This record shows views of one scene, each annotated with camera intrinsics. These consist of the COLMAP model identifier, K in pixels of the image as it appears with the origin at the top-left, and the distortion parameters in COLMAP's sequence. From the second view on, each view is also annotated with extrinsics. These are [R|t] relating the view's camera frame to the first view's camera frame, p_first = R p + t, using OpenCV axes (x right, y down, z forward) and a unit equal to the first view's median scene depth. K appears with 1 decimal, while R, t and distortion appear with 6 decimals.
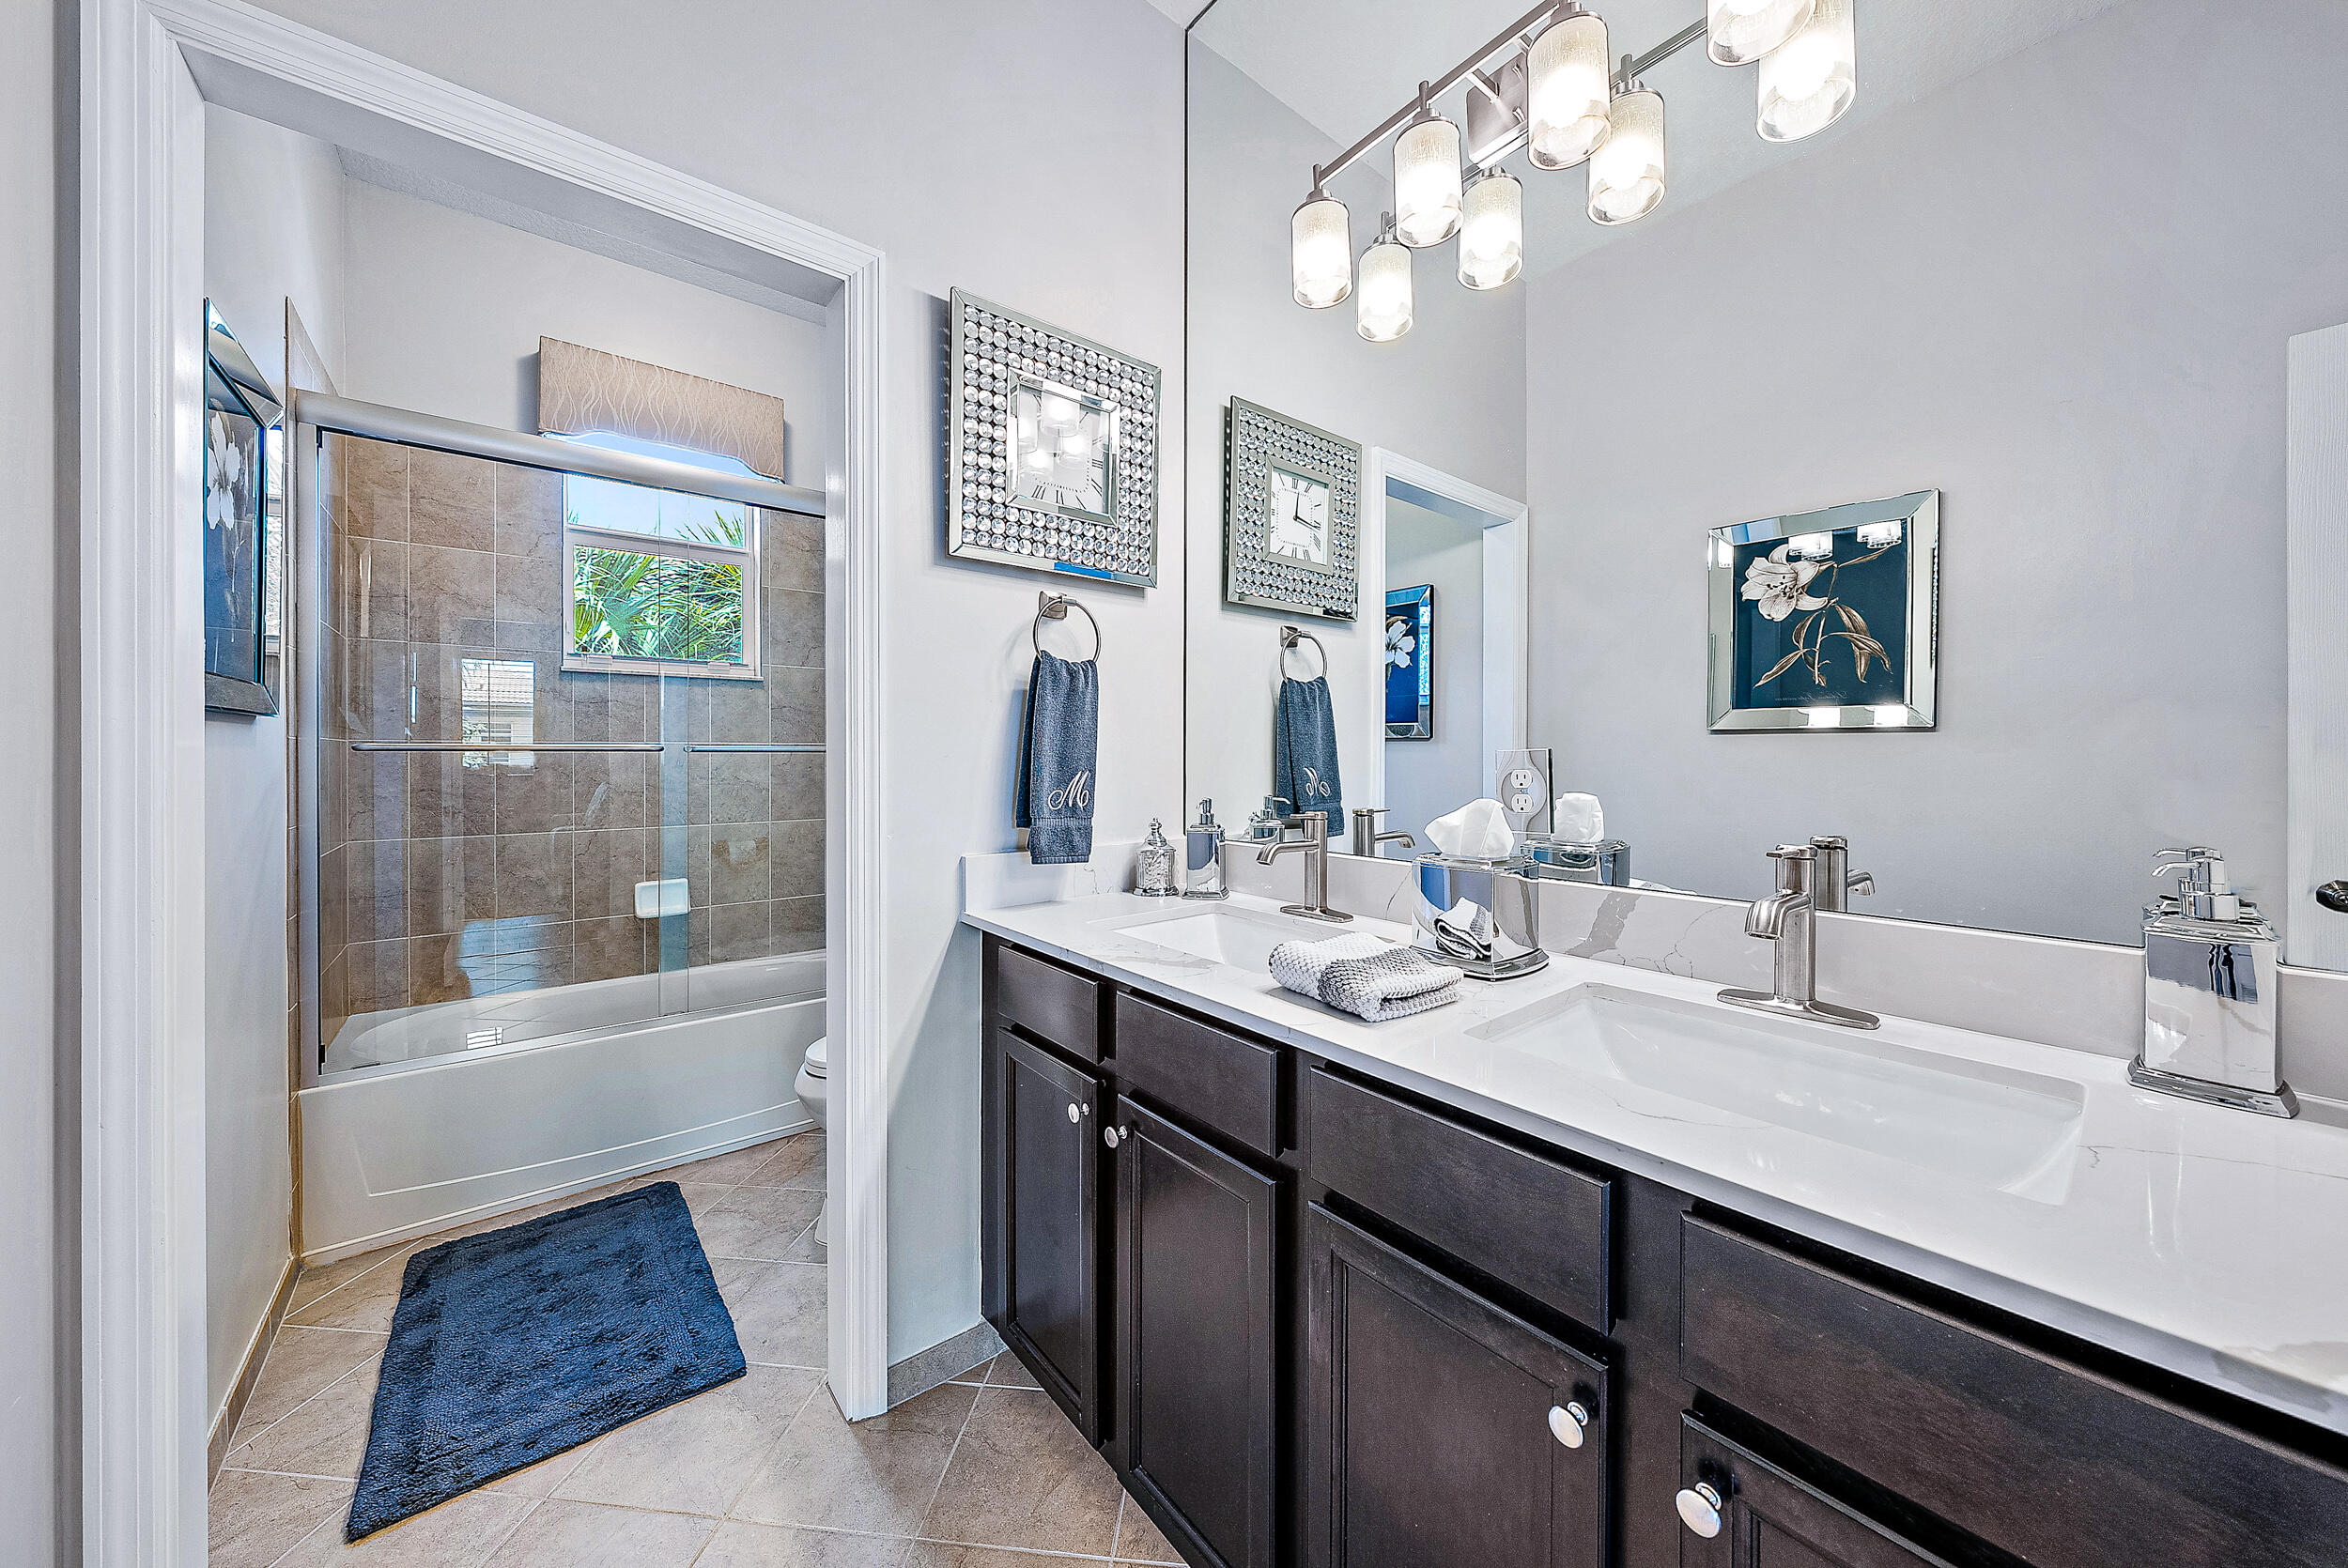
lens RADIAL K [[809.7, 0, 1176.6], [0, 809.7, 760.0], [0, 0, 1]] dist [-0.001656, -0.000012]
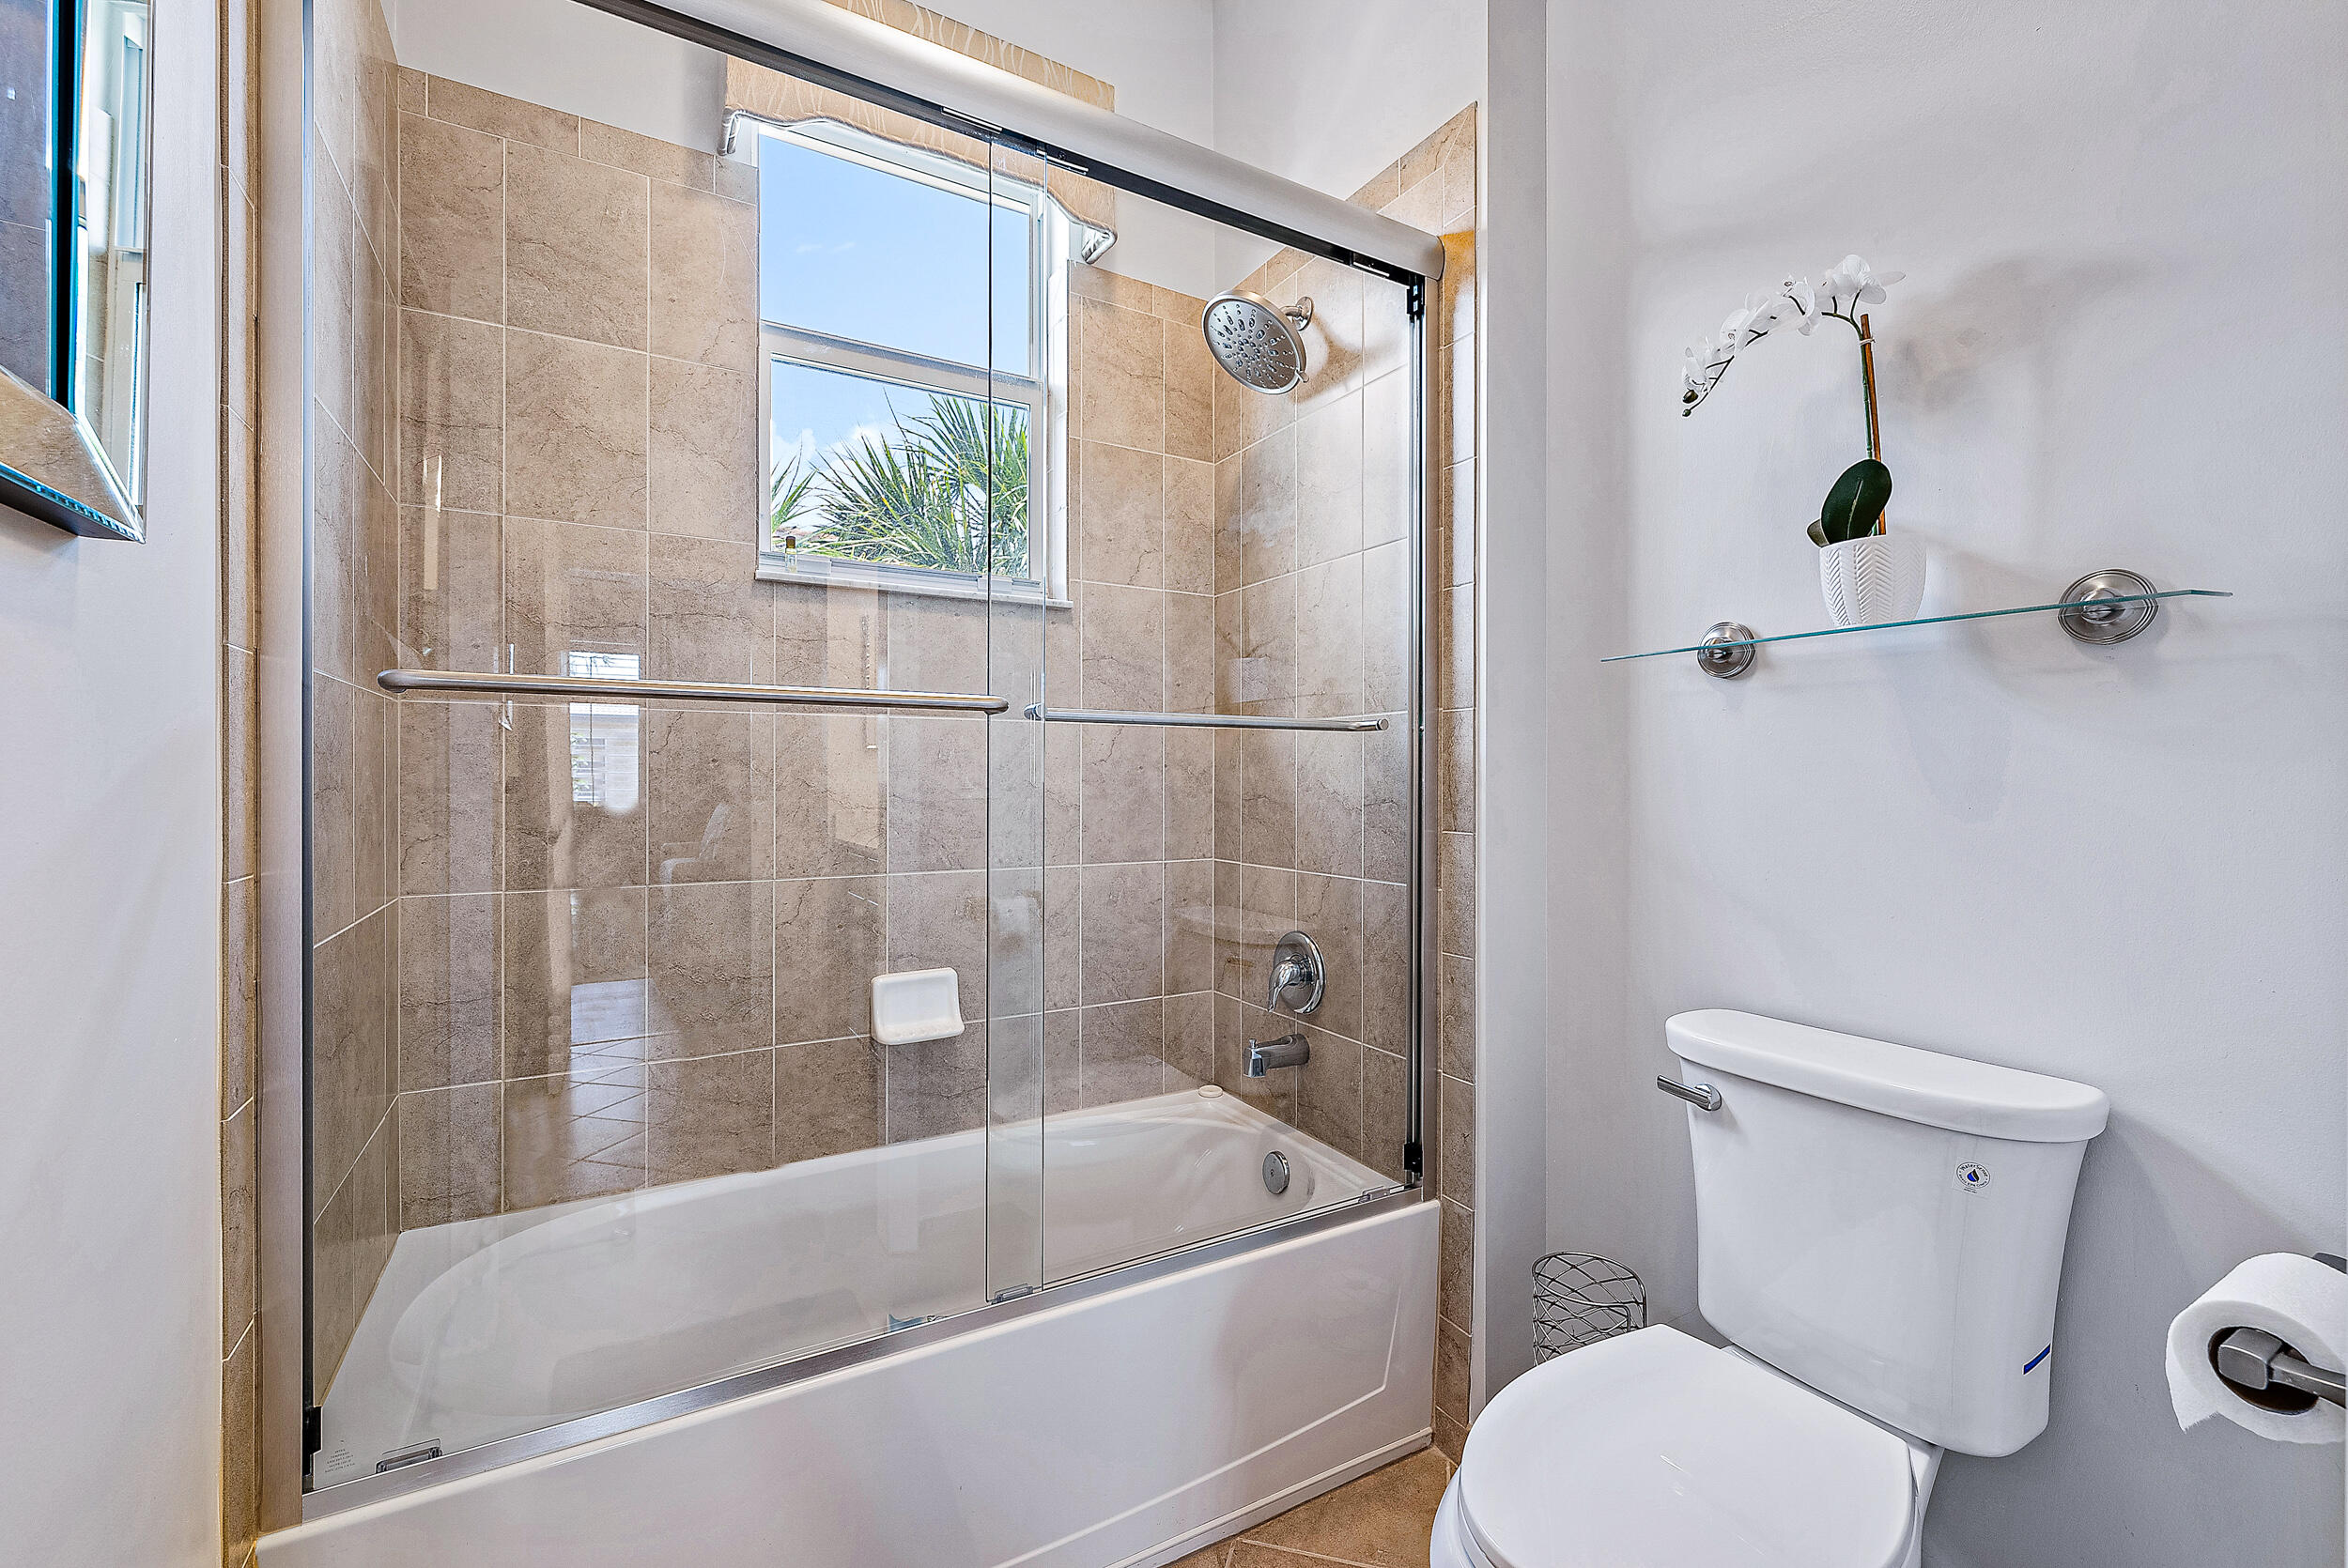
lens RADIAL K [[989.0, 0, 1177.0], [0, 989.0, 788.4], [0, 0, 1]] dist [-0.000212, -0.000226]
pose [[0.985466, 0.008083, -0.169679, -0.370959], [-0.006580, 0.999934, 0.009420, 0.019844], [0.169744, -0.008166, 0.985454, 0.399031]]
